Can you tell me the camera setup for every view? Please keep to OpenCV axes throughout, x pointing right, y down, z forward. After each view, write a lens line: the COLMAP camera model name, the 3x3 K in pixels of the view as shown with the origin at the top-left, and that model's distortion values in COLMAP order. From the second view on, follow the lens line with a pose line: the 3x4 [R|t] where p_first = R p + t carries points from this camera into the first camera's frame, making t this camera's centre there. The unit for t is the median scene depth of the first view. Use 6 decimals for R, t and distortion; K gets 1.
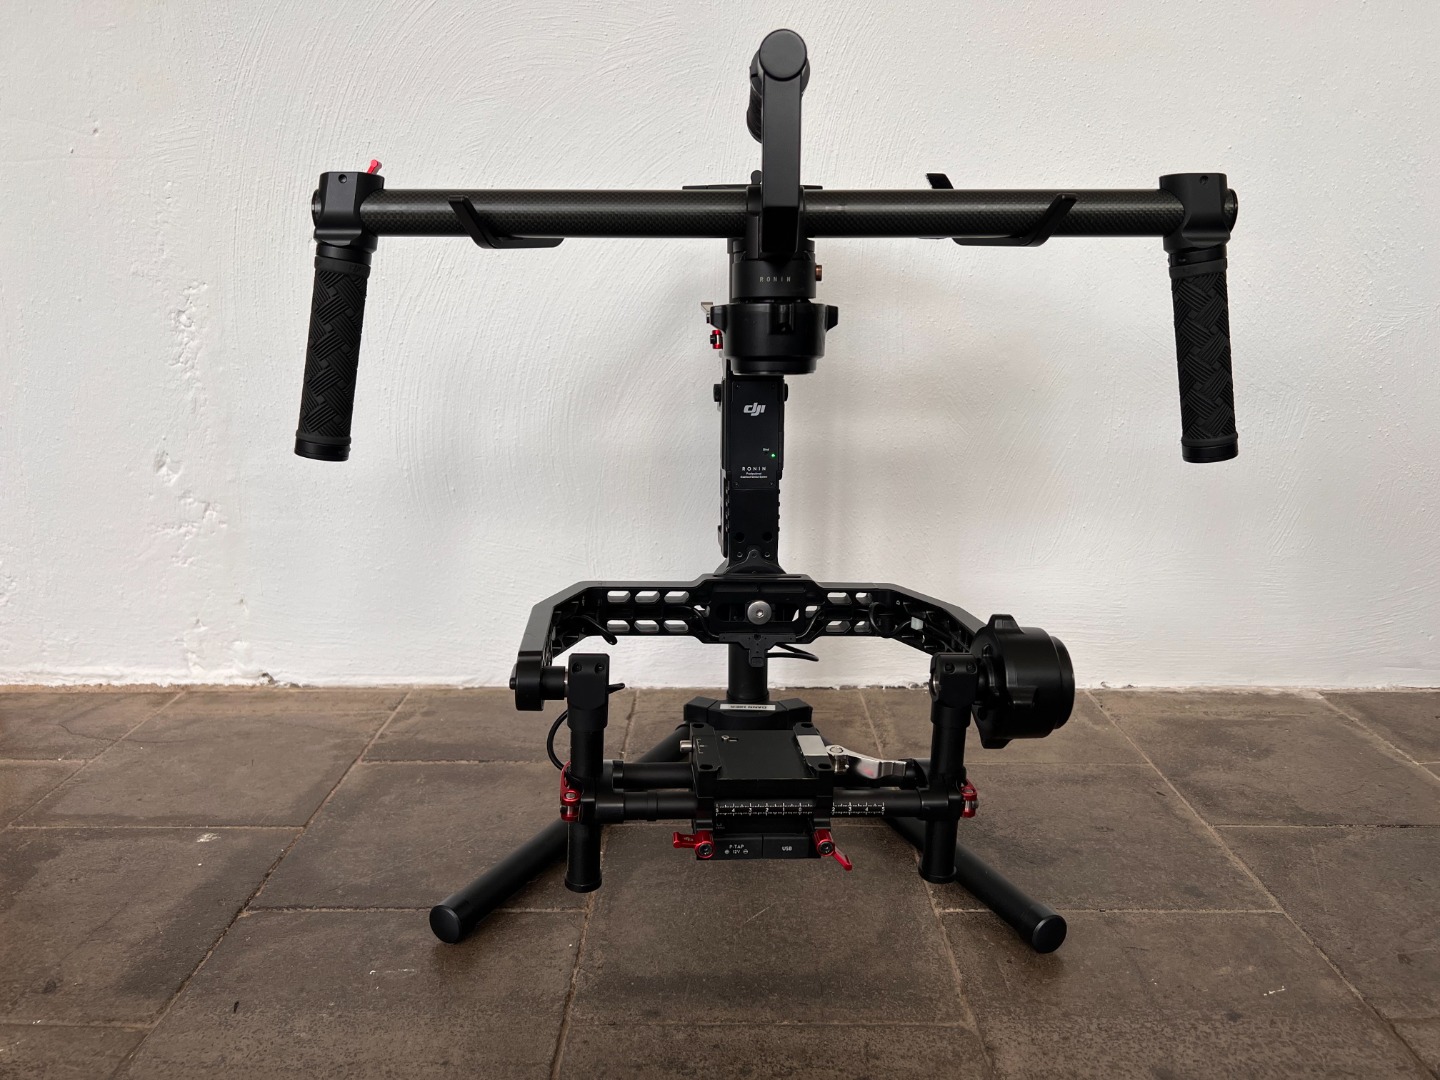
lens RADIAL K [[1101.1, 0, 716.9], [0, 1101.1, 543.1], [0, 0, 1]] dist [0.030261, -0.038603]
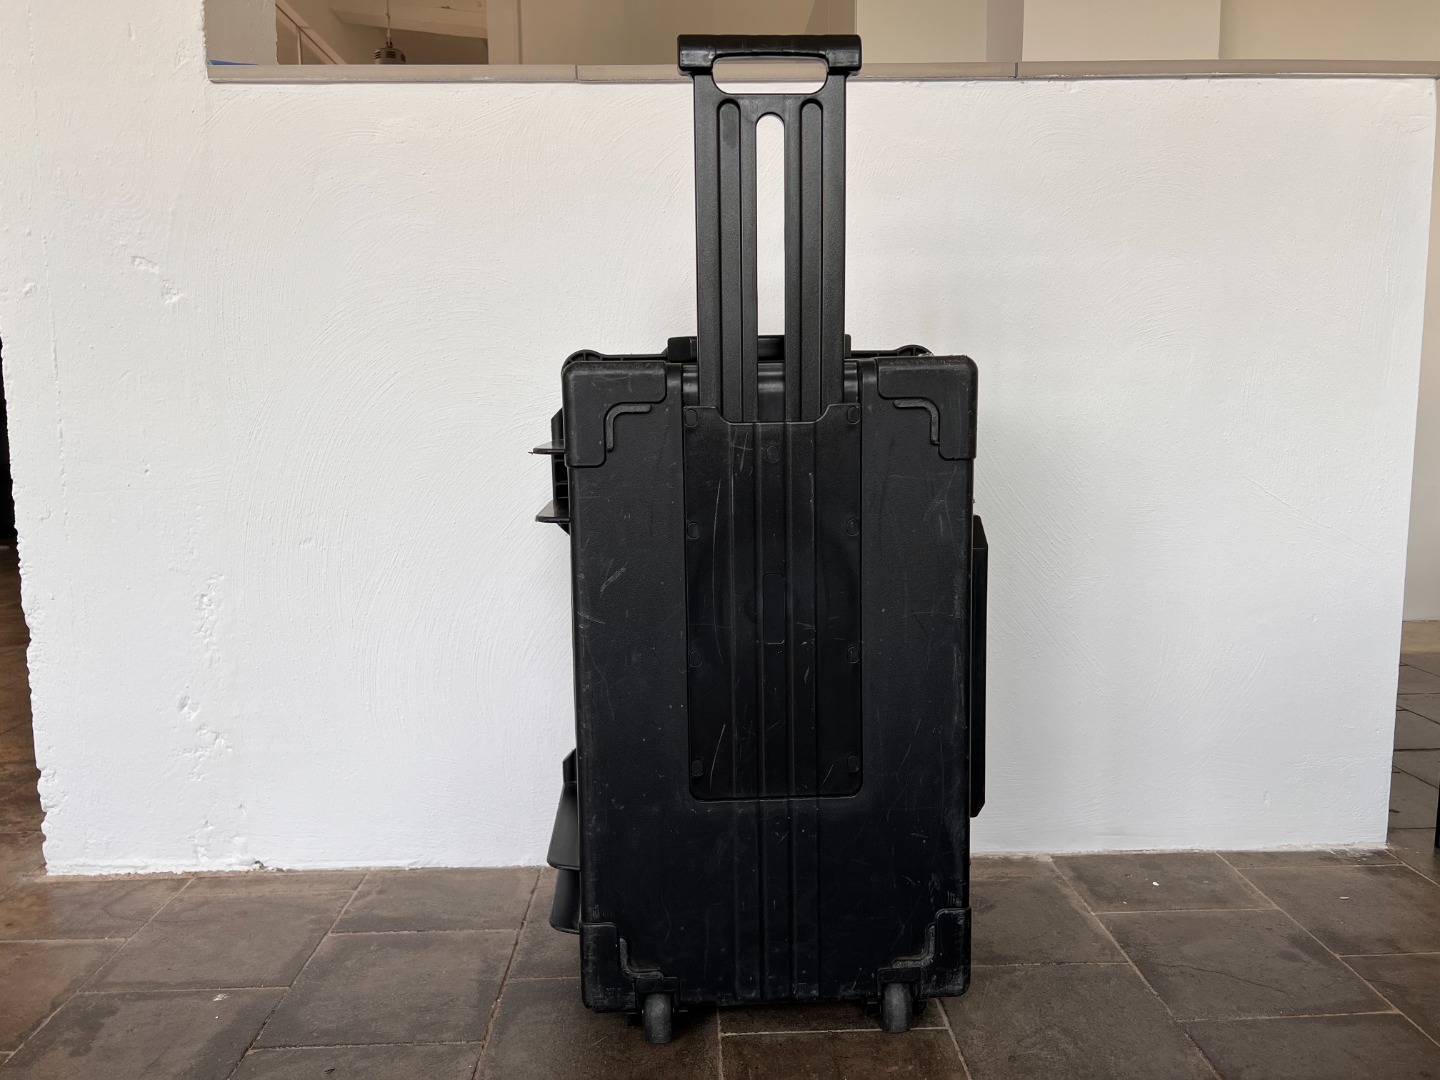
lens RADIAL K [[1101.1, 0, 723.7], [0, 1101.1, 535.7], [0, 0, 1]] dist [0.030261, -0.038603]
pose [[0.999368, -0.016273, 0.031618, 0.129008], [0.019520, 0.994252, -0.105272, -0.138830], [-0.029723, 0.105823, 0.993941, -0.428064]]
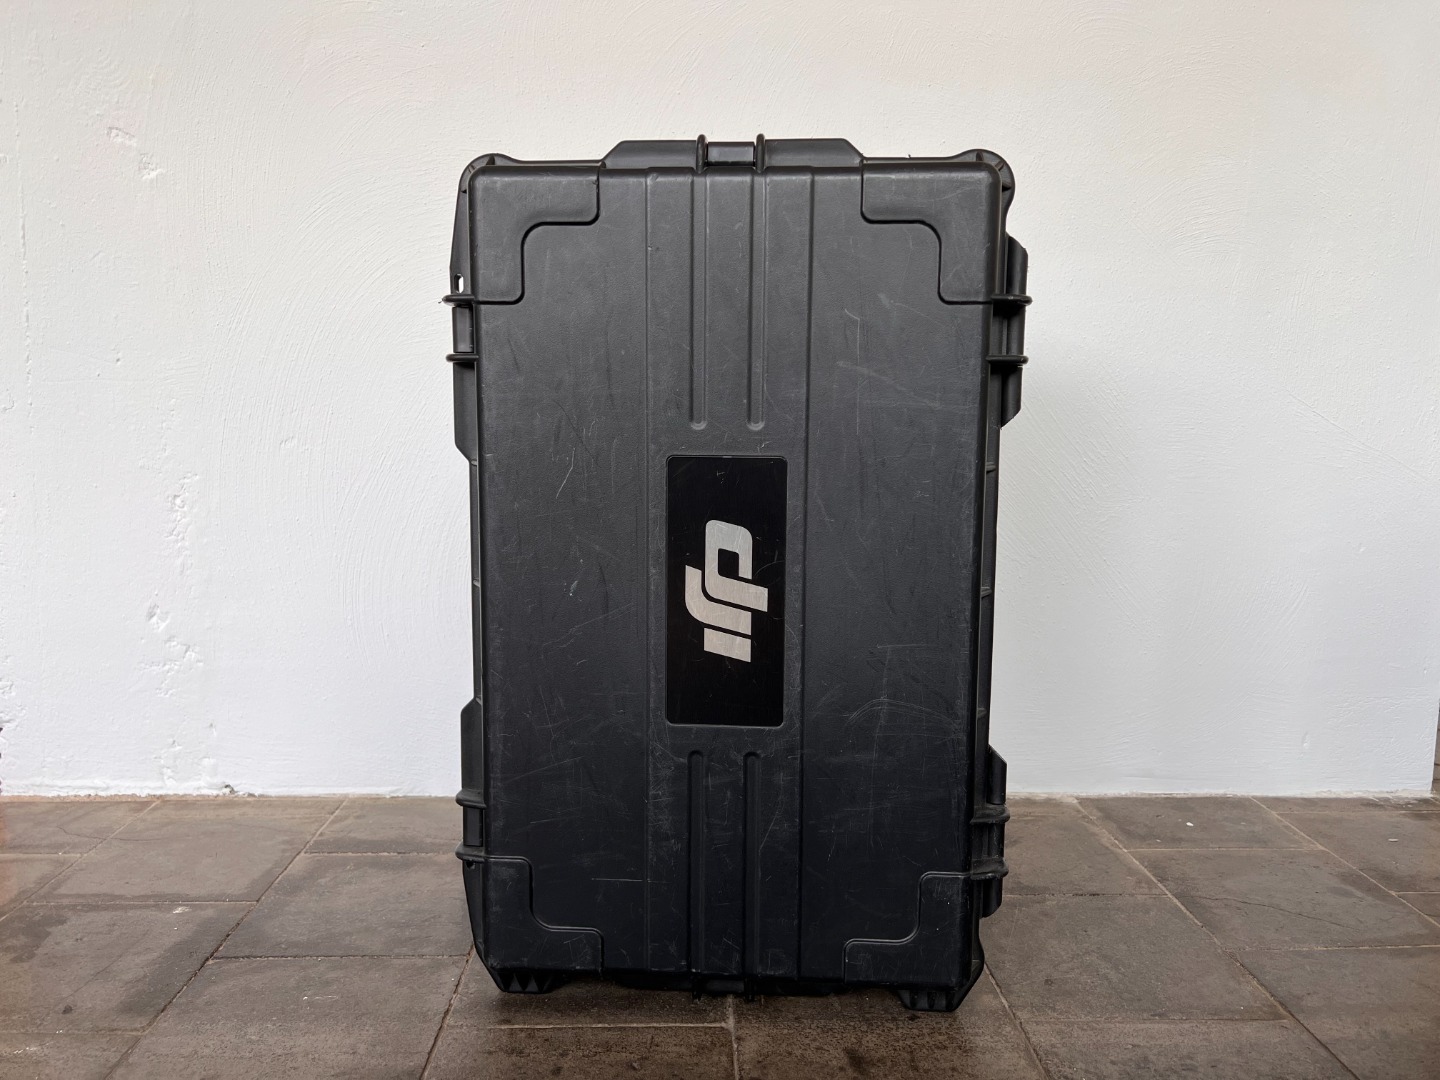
lens RADIAL K [[1101.1, 0, 717.8], [0, 1101.1, 540.2], [0, 0, 1]] dist [0.030261, -0.038603]
pose [[0.999313, 0.005213, 0.036704, 0.103802], [-0.001036, 0.993605, -0.112911, -0.016393], [-0.037058, 0.112795, 0.992927, -0.316118]]
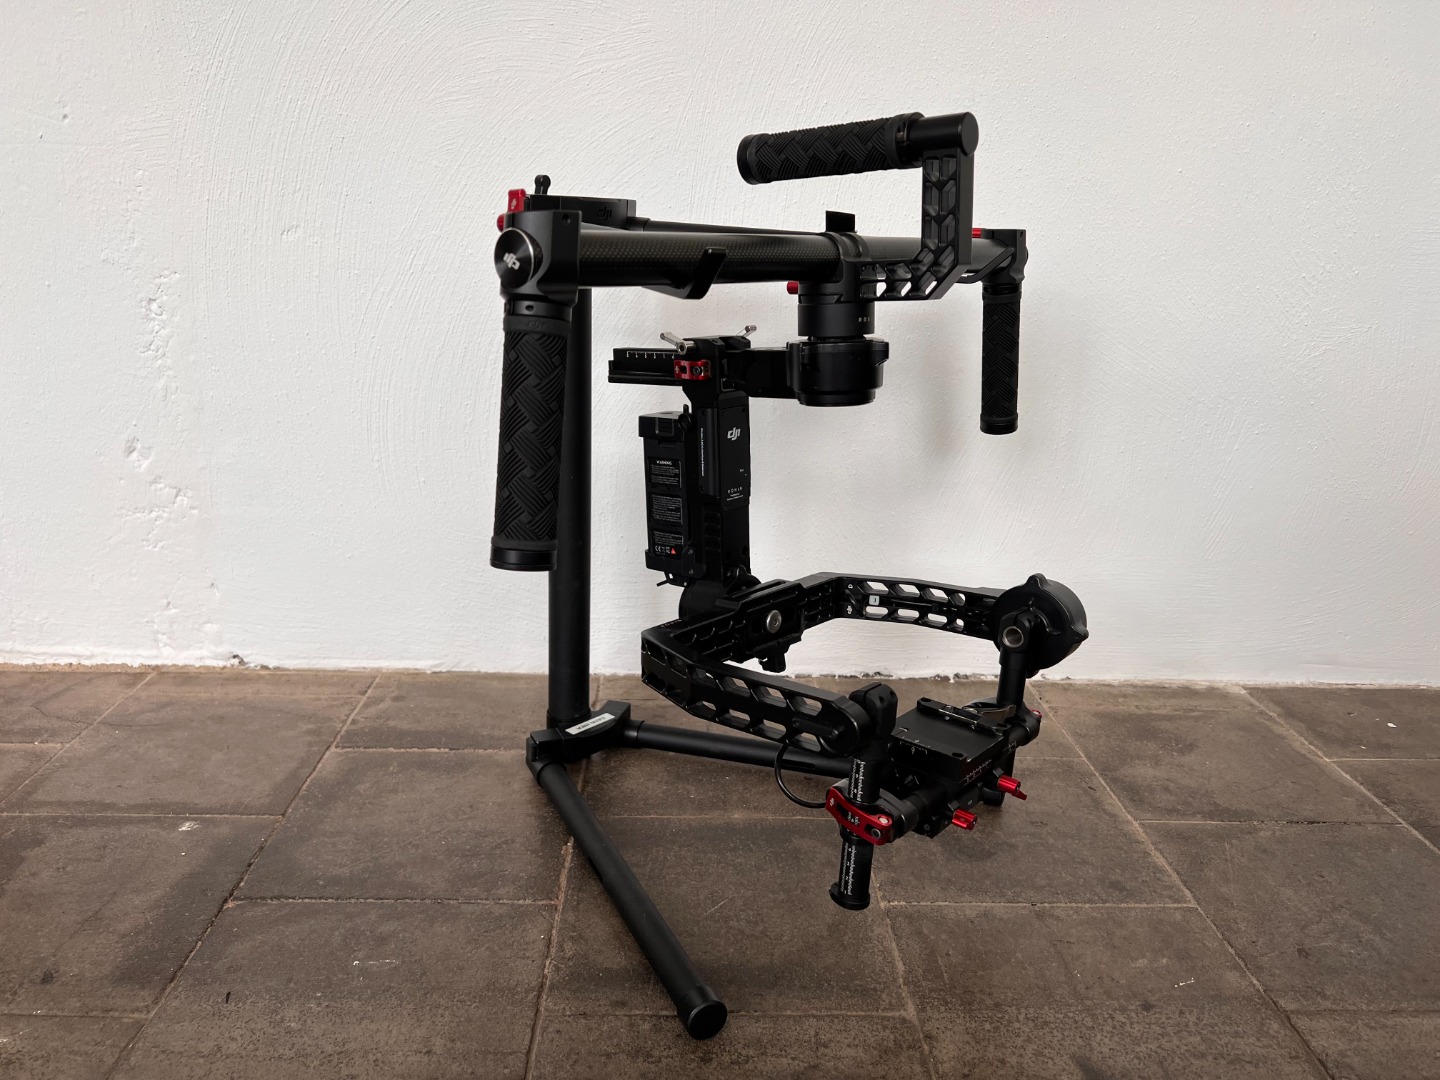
lens RADIAL K [[1101.1, 0, 715.2], [0, 1101.1, 543.8], [0, 0, 1]] dist [0.030261, -0.038603]
pose [[0.998939, 0.017905, 0.042431, -0.012693], [-0.019985, 0.998592, 0.049129, -0.052441], [-0.041492, -0.049925, 0.997891, -0.040482]]
